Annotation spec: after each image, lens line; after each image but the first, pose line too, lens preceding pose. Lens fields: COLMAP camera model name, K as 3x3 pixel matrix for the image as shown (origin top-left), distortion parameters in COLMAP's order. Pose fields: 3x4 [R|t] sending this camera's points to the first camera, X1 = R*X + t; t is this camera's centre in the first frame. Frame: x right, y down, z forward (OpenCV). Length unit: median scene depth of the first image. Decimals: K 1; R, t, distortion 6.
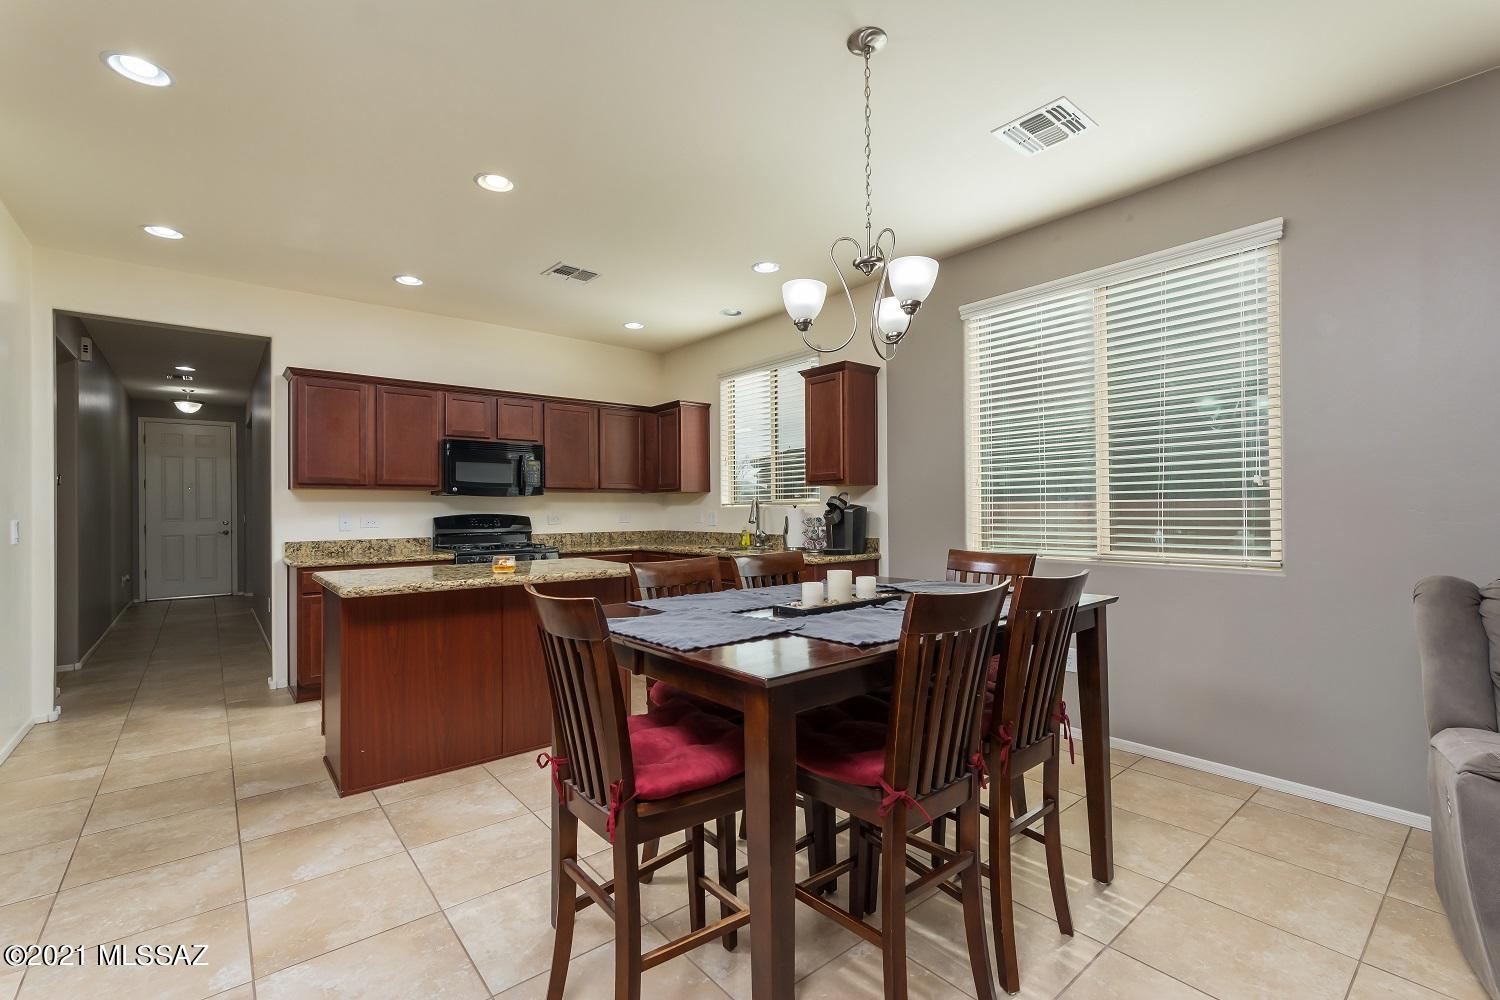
lens RADIAL K [[654.9, 0, 751.0], [0, 654.9, 504.1], [0, 0, 1]] dist [-0.001696, -0.000112]
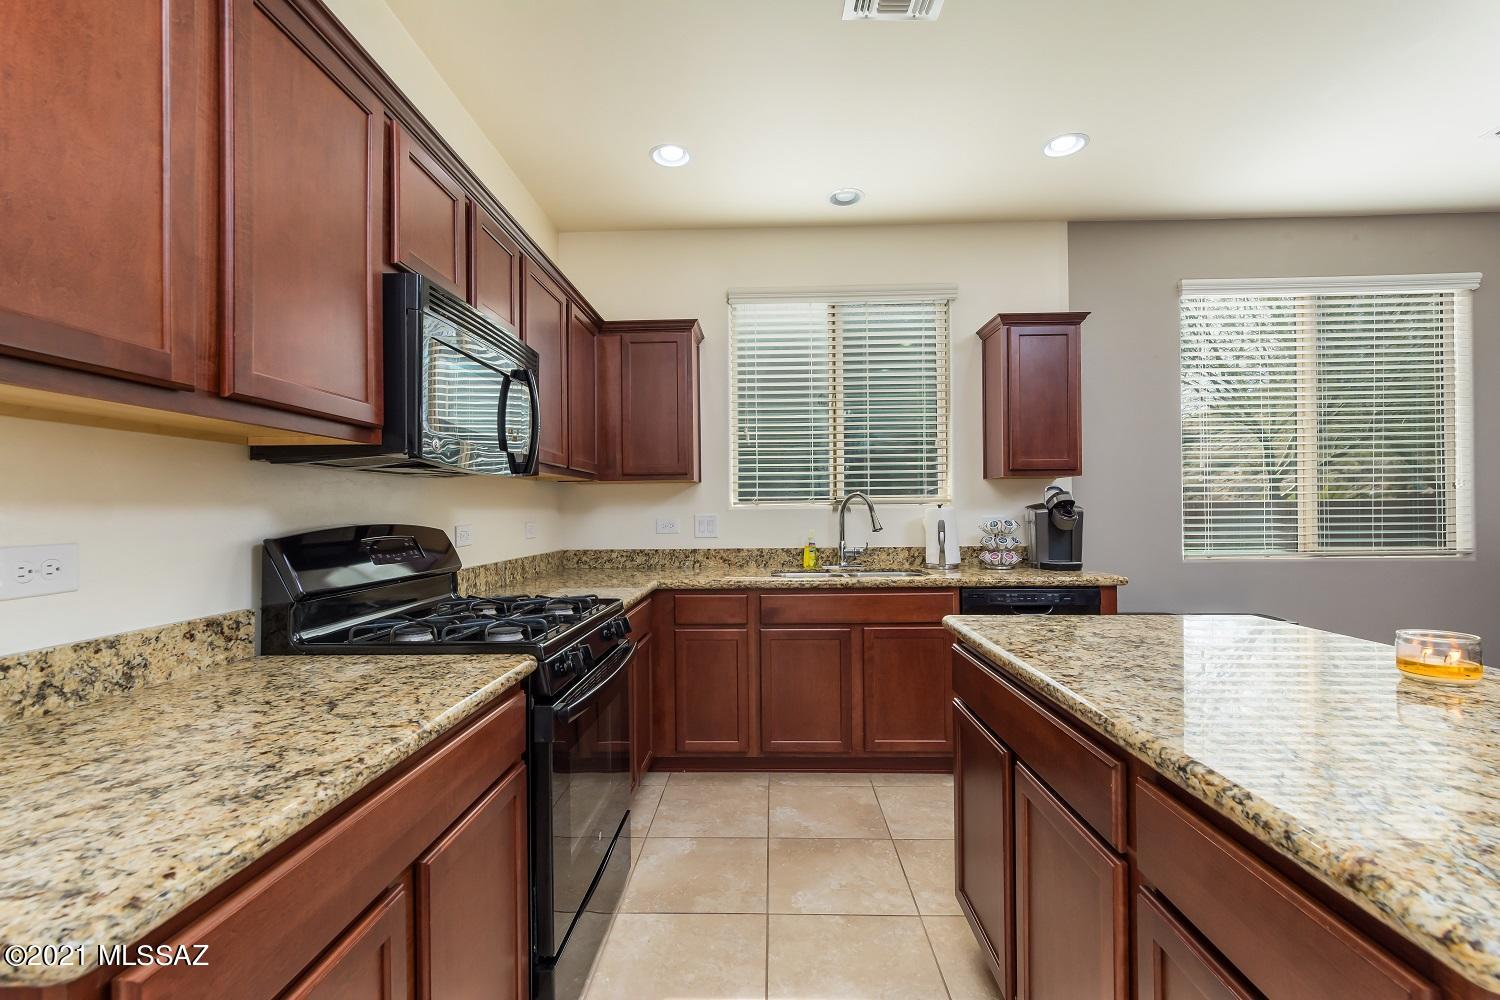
lens RADIAL K [[654.6, 0, 751.6], [0, 654.6, 505.4], [0, 0, 1]] dist [-0.000961, 0.001174]
pose [[0.662711, 0.005689, 0.748854, -0.556639], [-0.000840, 0.999976, -0.006853, 0.007761], [-0.748875, 0.003913, 0.662700, 0.650637]]
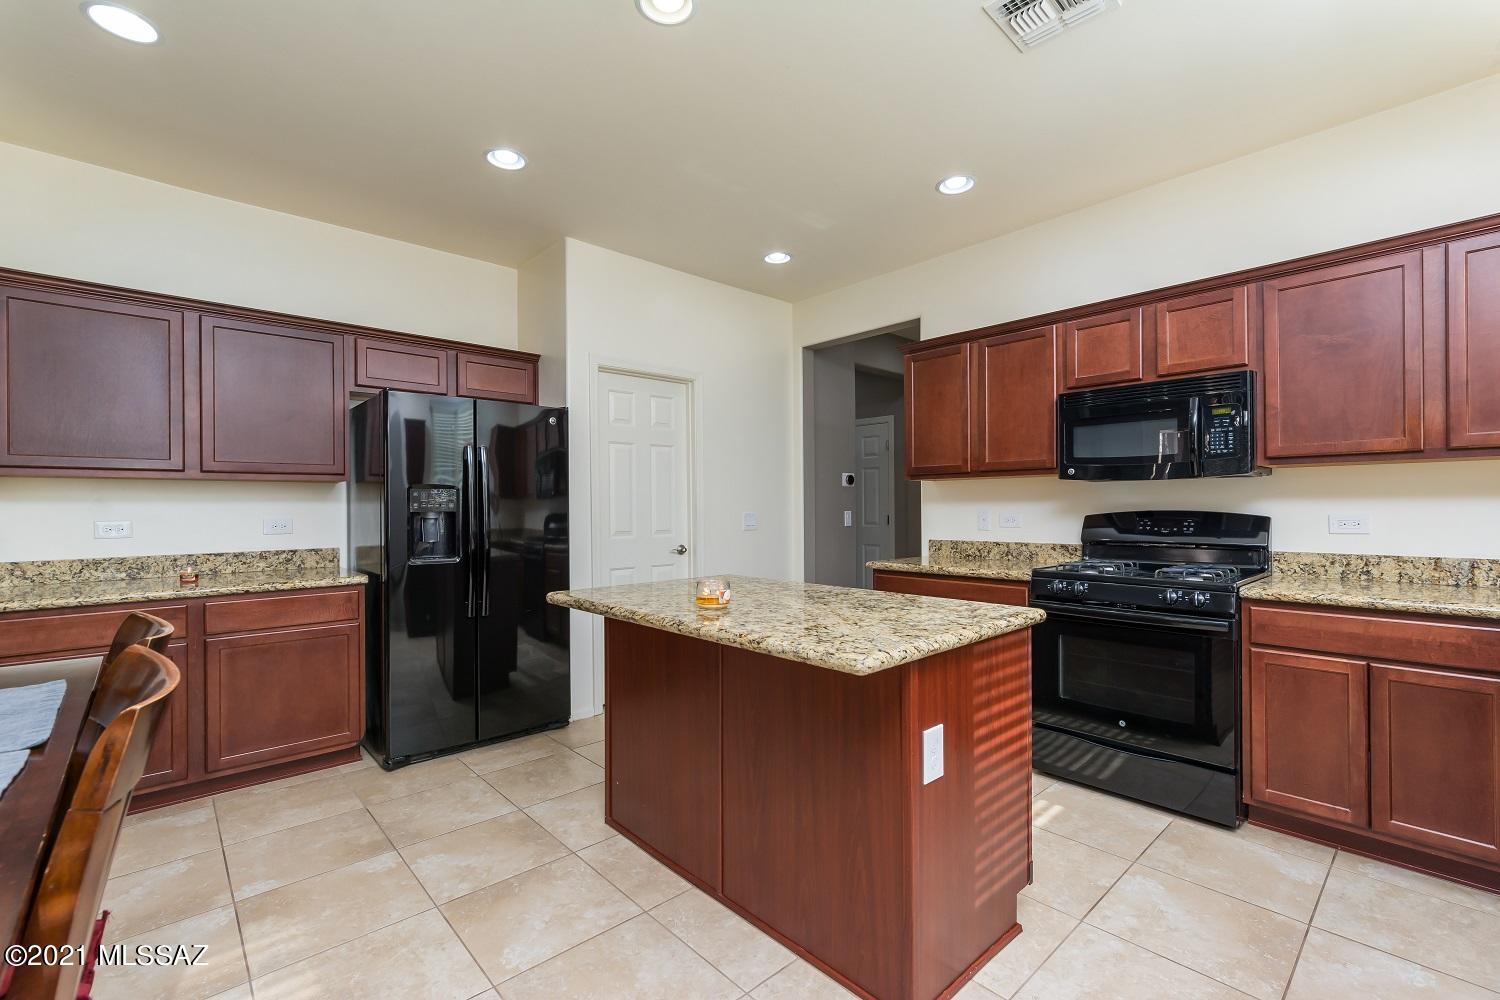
lens RADIAL K [[654.6, 0, 751.6], [0, 654.6, 505.4], [0, 0, 1]] dist [-0.000961, 0.001174]
pose [[0.048200, 0.003745, -0.998831, 0.157770], [0.013875, 0.999894, 0.004419, 0.003101], [0.998741, -0.014072, 0.048143, 0.627821]]
